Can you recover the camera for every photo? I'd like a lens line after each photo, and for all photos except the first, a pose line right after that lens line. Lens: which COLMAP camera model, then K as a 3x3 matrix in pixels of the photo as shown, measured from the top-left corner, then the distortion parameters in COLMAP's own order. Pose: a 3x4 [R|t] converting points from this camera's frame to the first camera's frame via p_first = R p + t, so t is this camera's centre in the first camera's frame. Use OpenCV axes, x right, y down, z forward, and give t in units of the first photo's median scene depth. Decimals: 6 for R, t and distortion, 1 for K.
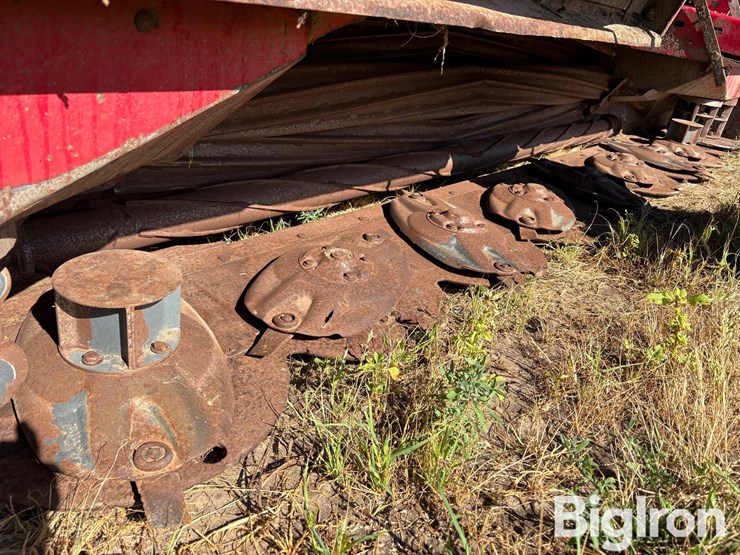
lens RADIAL K [[487.5, 0, 370.0], [0, 487.5, 277.5], [0, 0, 1]] dist [0.038155, -0.051766]
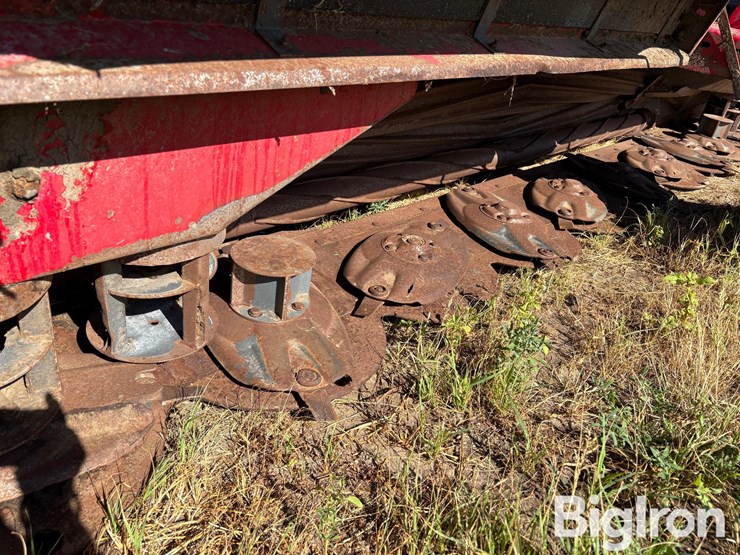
lens RADIAL K [[487.5, 0, 370.0], [0, 487.5, 277.5], [0, 0, 1]] dist [0.038155, -0.051766]
pose [[0.998683, 0.020438, -0.047052, -0.115407], [-0.018685, 0.999126, 0.037401, 0.003653], [0.047775, -0.036472, 0.998192, -0.258748]]
